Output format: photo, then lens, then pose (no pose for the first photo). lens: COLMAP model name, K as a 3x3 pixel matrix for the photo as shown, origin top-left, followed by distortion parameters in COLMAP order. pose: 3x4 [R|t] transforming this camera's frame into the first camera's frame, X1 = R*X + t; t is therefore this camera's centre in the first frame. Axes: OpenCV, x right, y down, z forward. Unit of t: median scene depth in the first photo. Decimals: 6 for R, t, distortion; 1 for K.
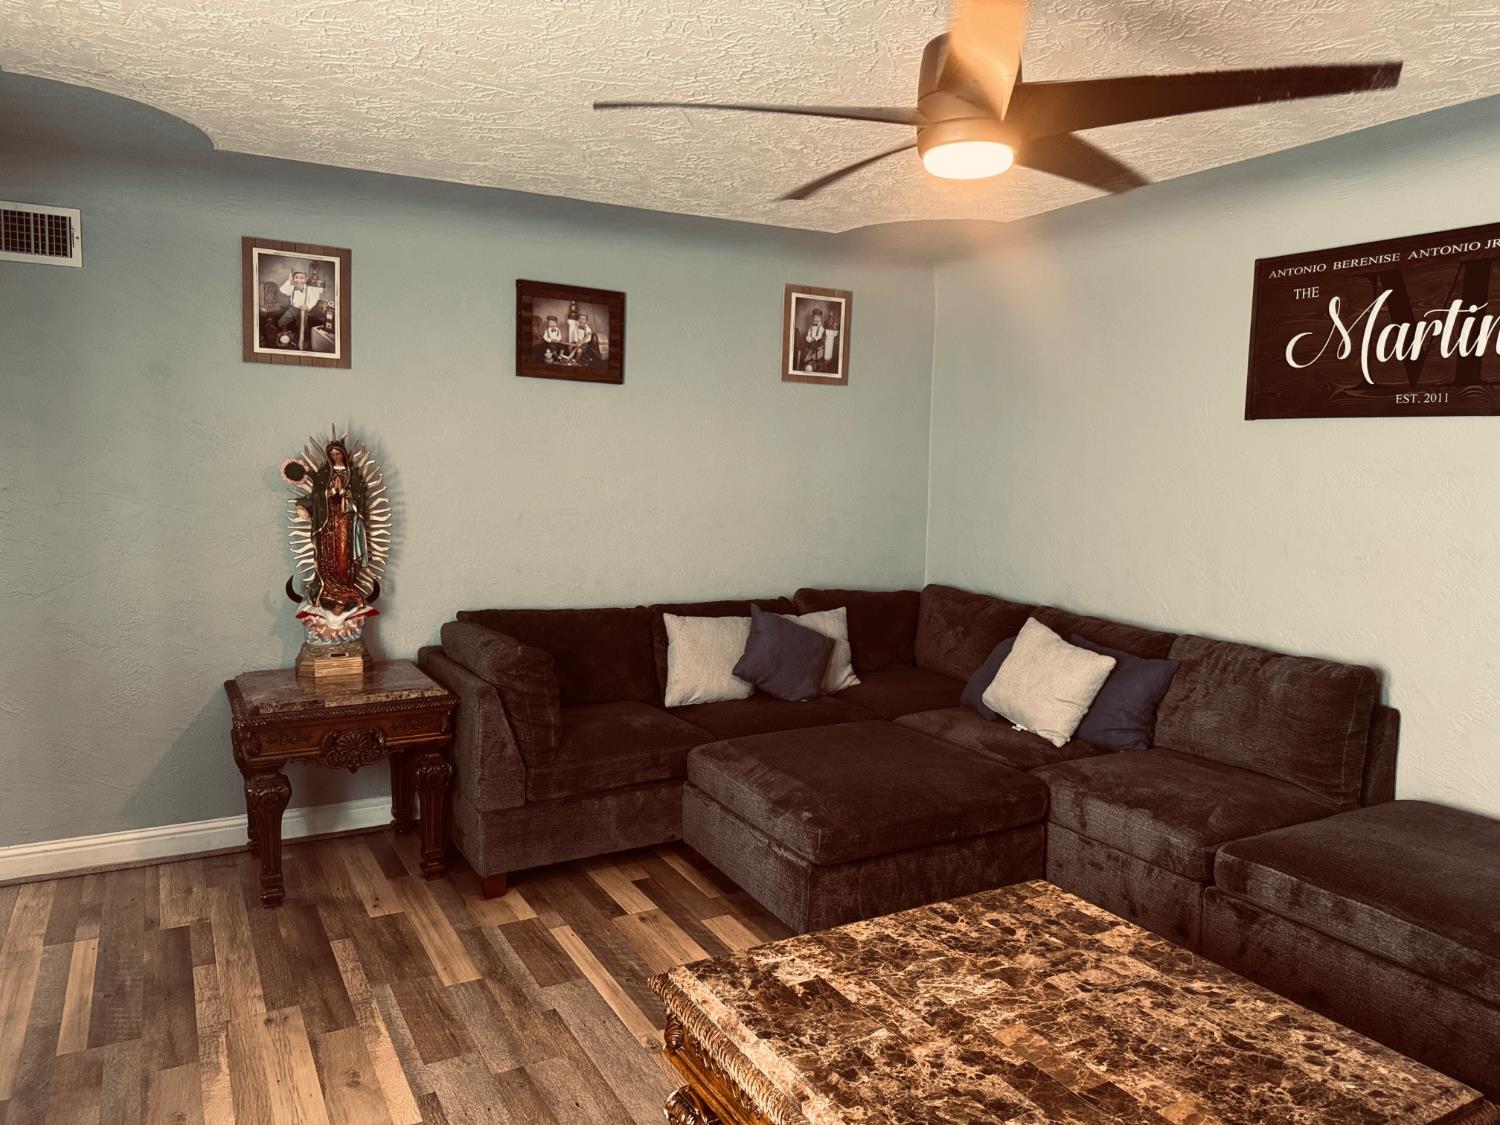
lens RADIAL K [[1062.6, 0, 750.0], [0, 1062.6, 562.5], [0, 0, 1]] dist [0.044801, -0.054516]
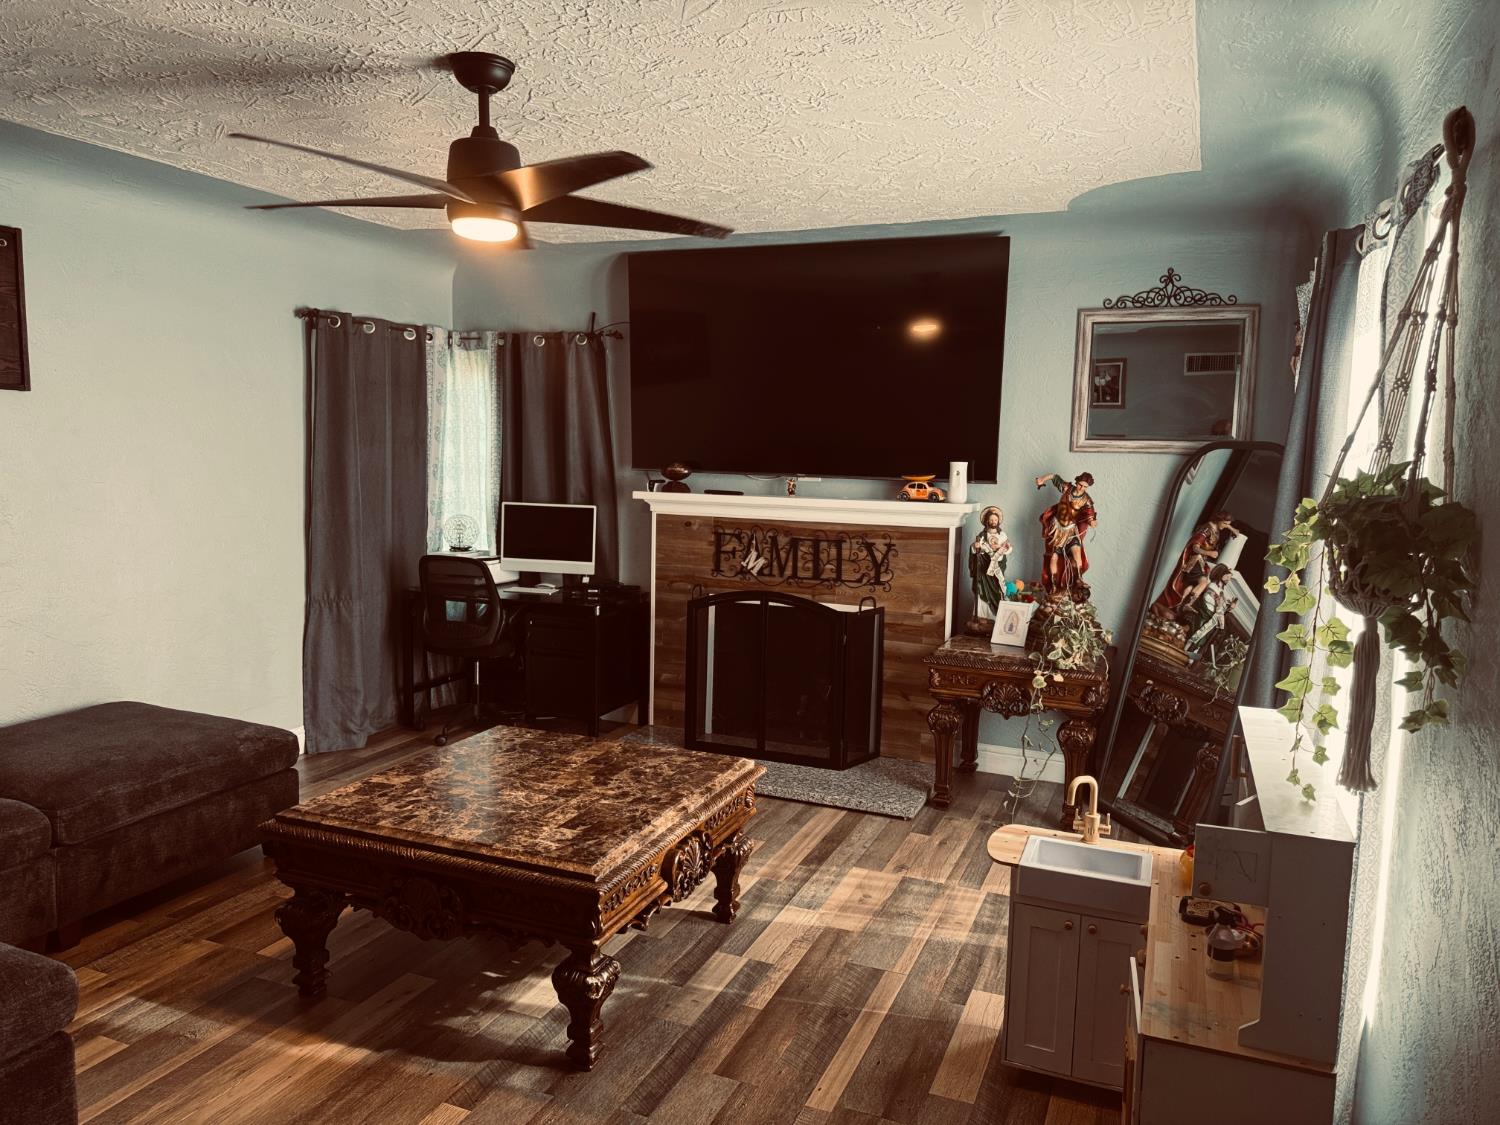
lens RADIAL K [[1062.6, 0, 750.0], [0, 1062.6, 562.5], [0, 0, 1]] dist [0.044801, -0.054516]
pose [[-0.621358, -0.119347, 0.774384, -1.156437], [0.044207, 0.981417, 0.186725, -0.199252], [-0.782279, 0.150256, -0.604535, 1.650388]]
